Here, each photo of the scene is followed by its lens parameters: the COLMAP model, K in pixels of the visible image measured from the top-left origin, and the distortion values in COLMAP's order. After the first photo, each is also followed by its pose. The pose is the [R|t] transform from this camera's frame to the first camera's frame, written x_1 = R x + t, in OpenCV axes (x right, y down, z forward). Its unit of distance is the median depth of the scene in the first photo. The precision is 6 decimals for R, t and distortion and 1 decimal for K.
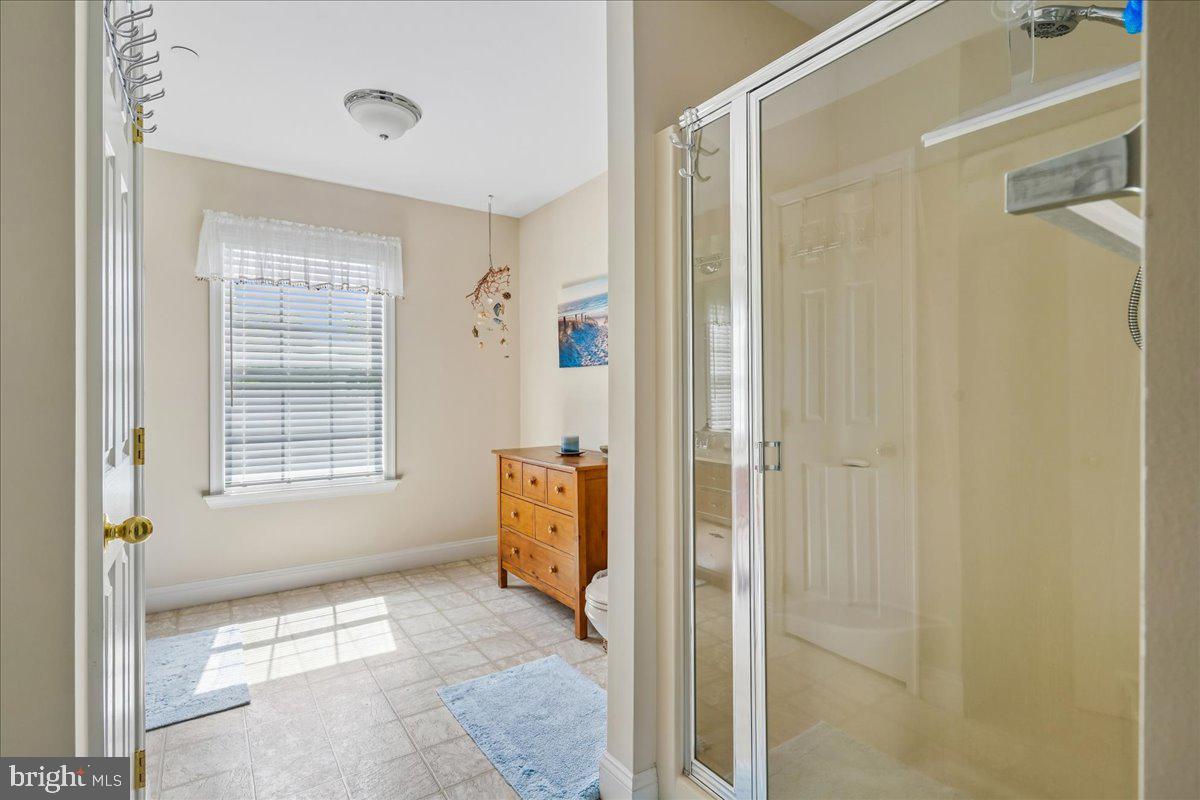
lens RADIAL K [[583.3, 0, 604.2], [0, 583.3, 396.2], [0, 0, 1]] dist [0.003694, -0.000202]
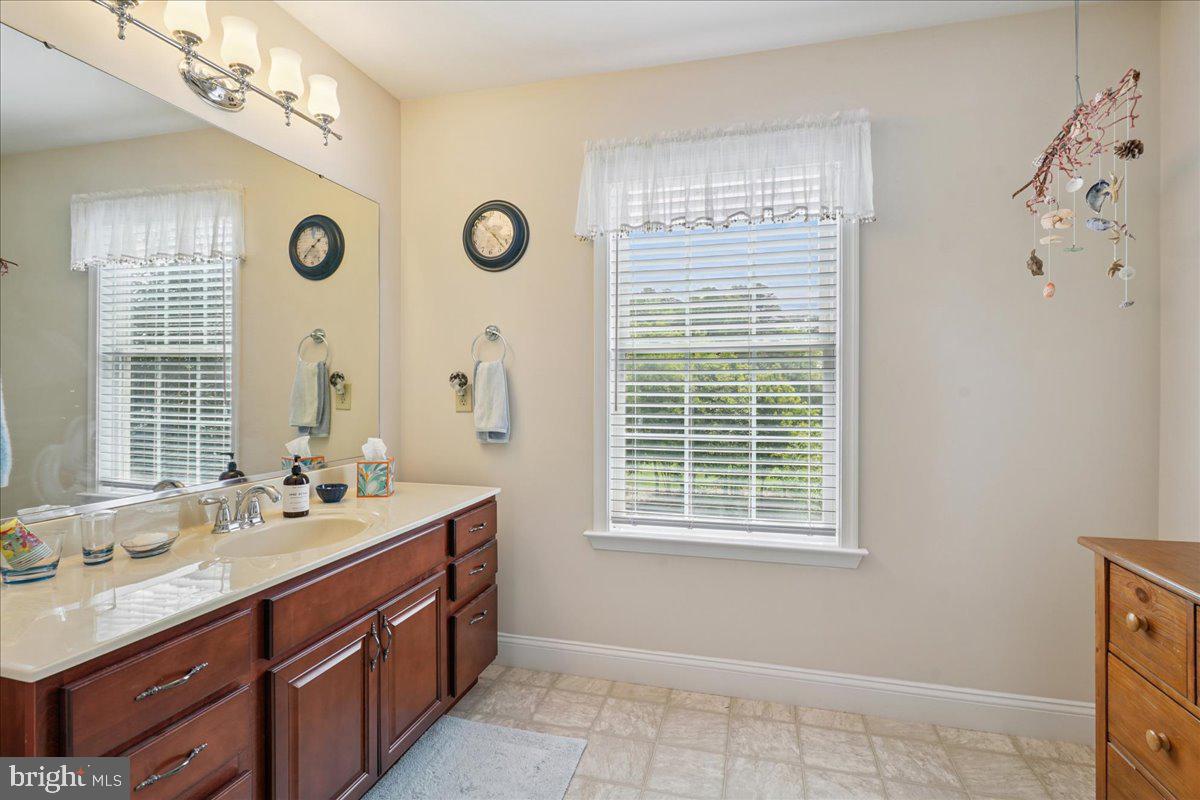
lens RADIAL K [[583.3, 0, 604.2], [0, 583.3, 396.2], [0, 0, 1]] dist [0.003694, -0.000202]
pose [[0.647283, 0.005964, -0.762226, -0.098504], [-0.007663, 0.999970, 0.001317, -0.001946], [0.762211, 0.004989, 0.647309, 0.492717]]
